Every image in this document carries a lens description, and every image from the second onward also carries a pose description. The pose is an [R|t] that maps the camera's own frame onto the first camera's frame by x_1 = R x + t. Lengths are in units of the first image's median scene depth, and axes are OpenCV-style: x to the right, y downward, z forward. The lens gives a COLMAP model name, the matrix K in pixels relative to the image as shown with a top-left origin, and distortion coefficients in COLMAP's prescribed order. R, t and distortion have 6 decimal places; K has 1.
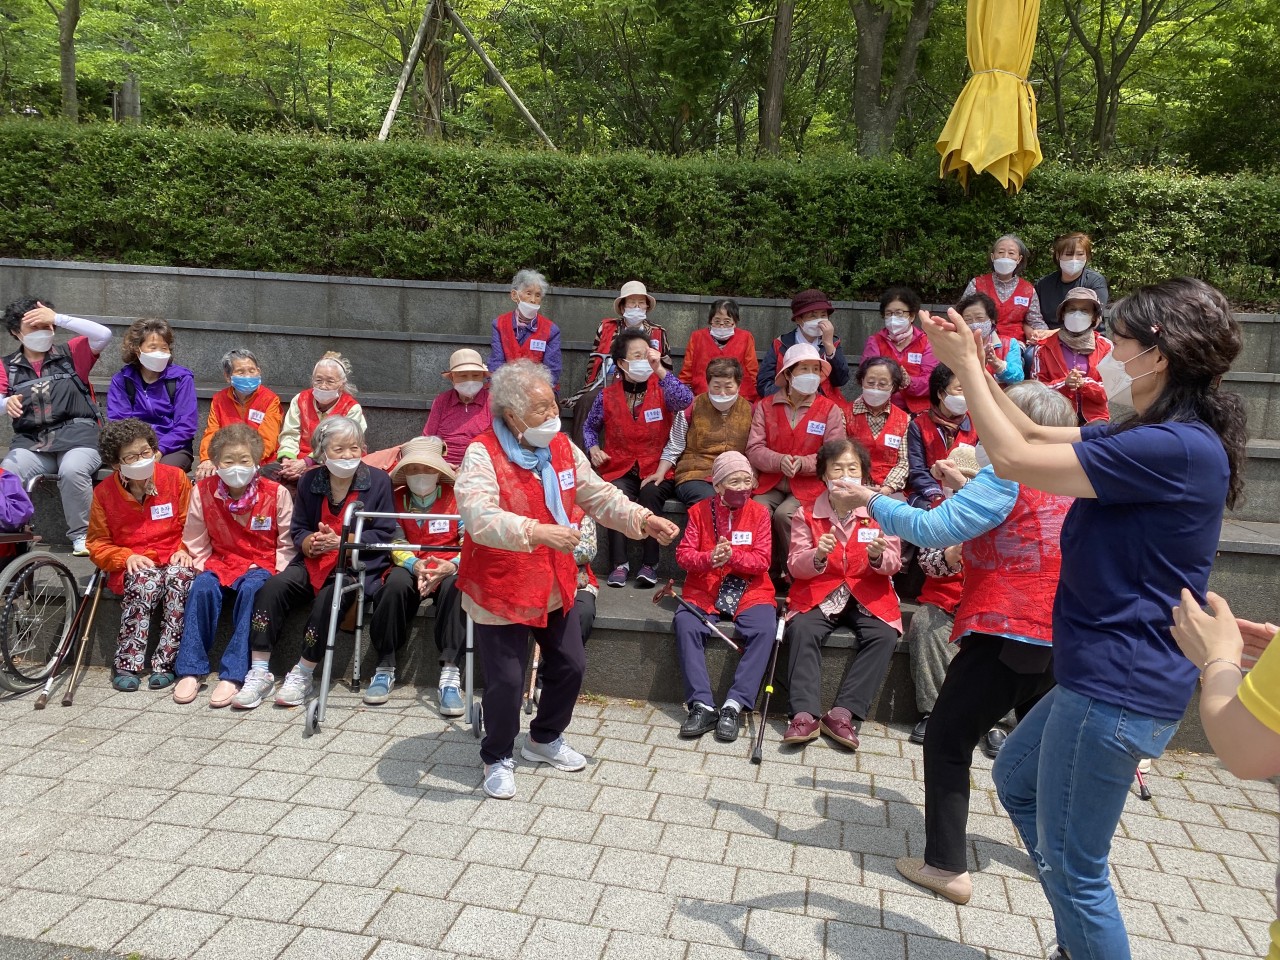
lens RADIAL K [[976.3, 0, 648.3], [0, 976.3, 470.9], [0, 0, 1]] dist [0.027138, -0.020953]
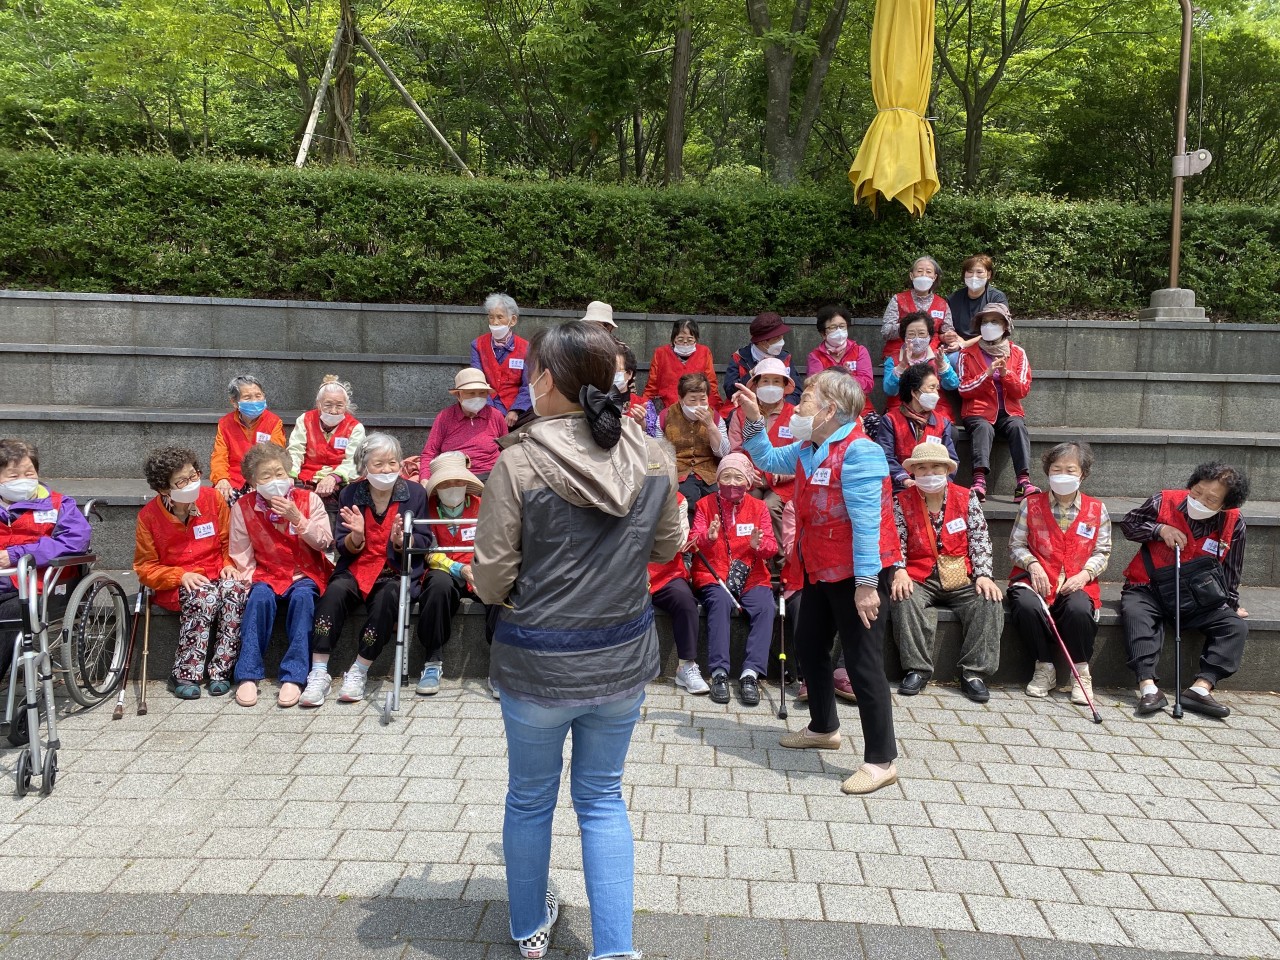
lens RADIAL K [[976.3, 0, 645.0], [0, 976.3, 477.6], [0, 0, 1]] dist [0.027138, -0.020953]
pose [[0.990329, -0.040260, 0.132771, -0.109038], [0.040800, 0.999166, -0.001348, 0.003486], [-0.132606, 0.006752, 0.991146, -0.076099]]
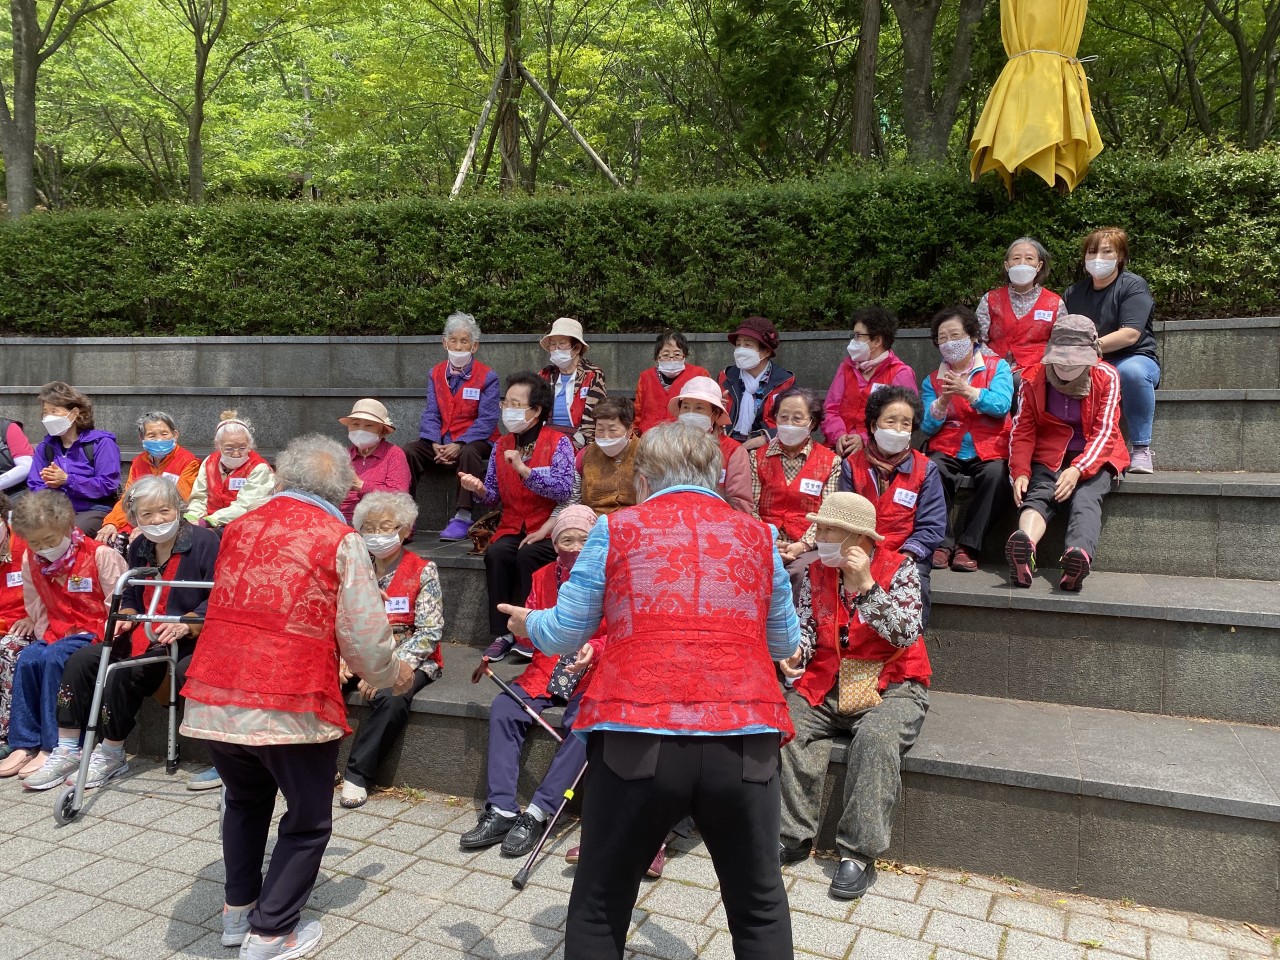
lens RADIAL K [[976.3, 0, 642.0], [0, 976.3, 481.5], [0, 0, 1]] dist [0.027138, -0.020953]
pose [[0.974875, -0.025551, -0.221282, 0.221101], [0.014956, 0.998666, -0.049422, 0.002091], [0.222250, 0.044871, 0.973957, 0.121476]]
